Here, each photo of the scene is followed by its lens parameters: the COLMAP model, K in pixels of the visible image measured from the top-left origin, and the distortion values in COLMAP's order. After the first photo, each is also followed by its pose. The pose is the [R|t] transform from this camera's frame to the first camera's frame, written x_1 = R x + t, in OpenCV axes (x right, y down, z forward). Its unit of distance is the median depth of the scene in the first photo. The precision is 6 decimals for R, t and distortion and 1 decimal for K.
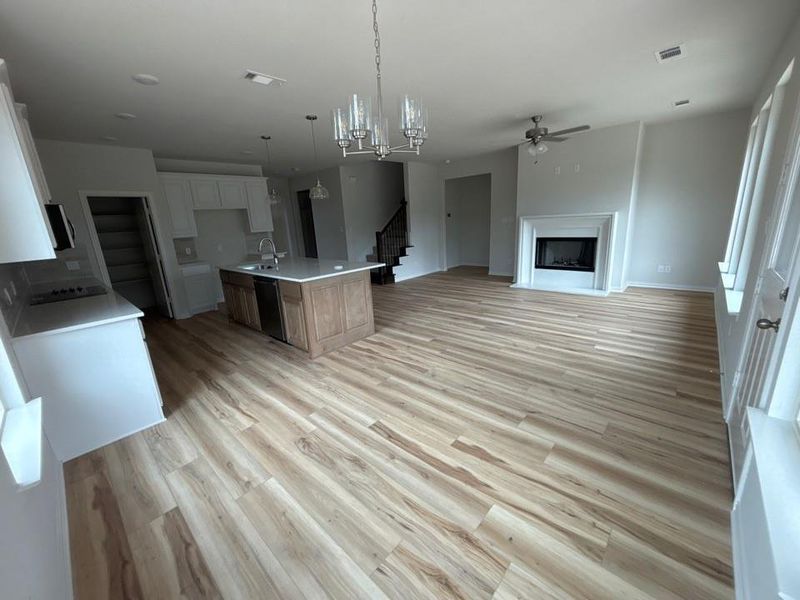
lens RADIAL K [[319.4, 0, 398.1], [0, 319.4, 300.1], [0, 0, 1]] dist [-0.003947, -0.000915]
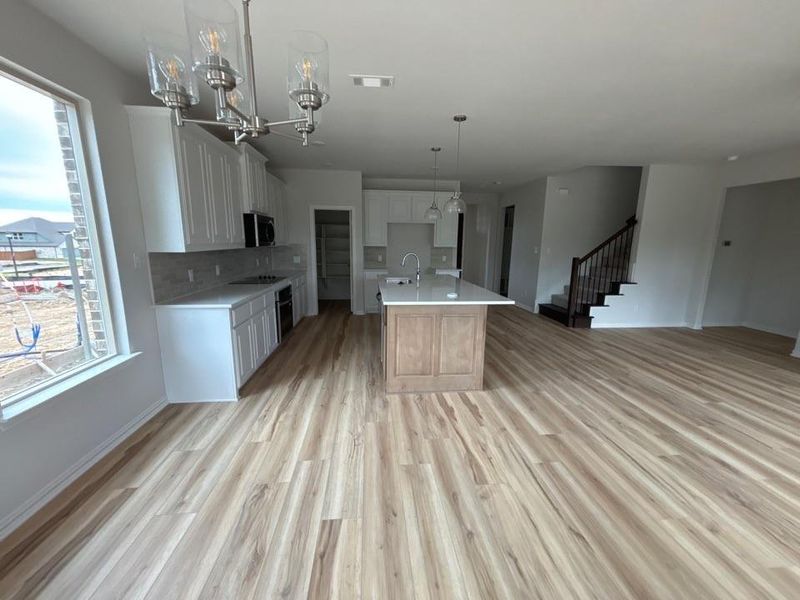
lens RADIAL K [[319.4, 0, 399.2], [0, 319.4, 299.1], [0, 0, 1]] dist [-0.003947, -0.000915]
pose [[0.739380, 0.181450, -0.648378, 0.248728], [-0.215694, 0.976082, 0.027190, -0.088549], [0.637803, 0.119747, 0.760833, 0.305928]]
